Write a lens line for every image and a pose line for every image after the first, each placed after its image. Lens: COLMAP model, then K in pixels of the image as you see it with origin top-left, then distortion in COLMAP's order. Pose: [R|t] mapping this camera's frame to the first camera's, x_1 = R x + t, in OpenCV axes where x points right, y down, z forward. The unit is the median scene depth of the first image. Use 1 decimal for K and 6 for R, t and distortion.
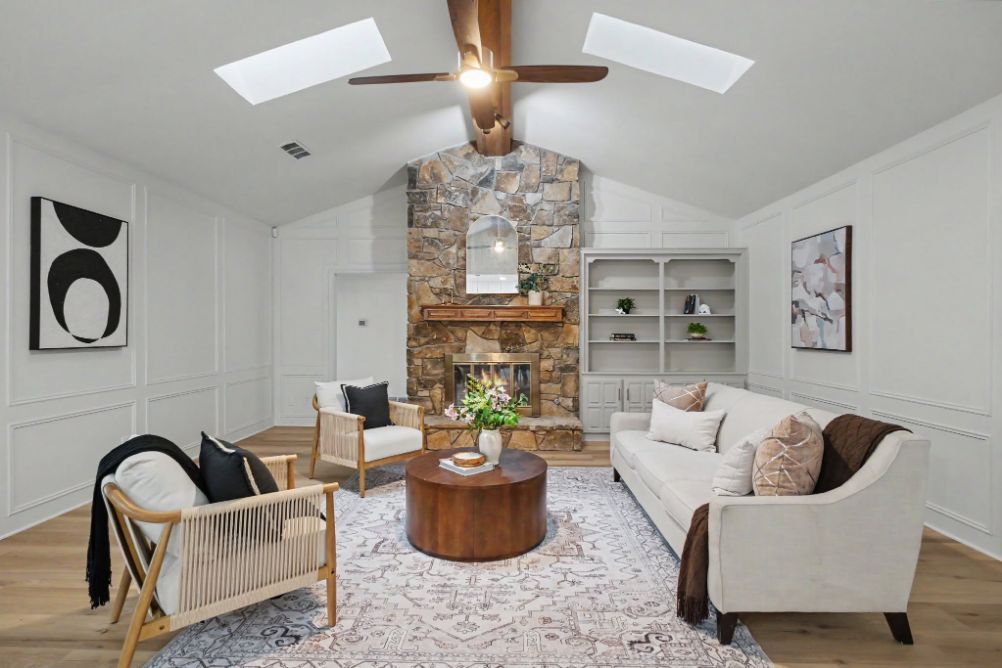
lens RADIAL K [[508.0, 0, 502.4], [0, 508.0, 319.2], [0, 0, 1]] dist [-0.000495, -0.000336]
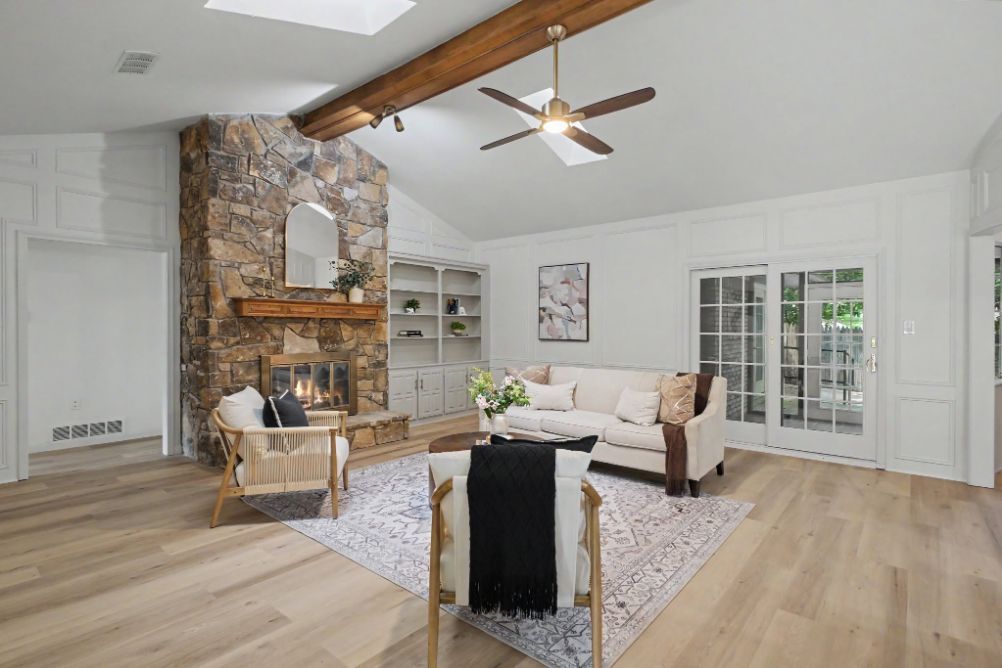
lens RADIAL K [[508.0, 0, 502.4], [0, 508.0, 319.2], [0, 0, 1]] dist [-0.000495, -0.000336]
pose [[0.609232, 0.012521, 0.792894, -0.539931], [-0.017376, 0.999846, -0.002438, 0.002471], [-0.792802, -0.012292, 0.609355, 0.162808]]
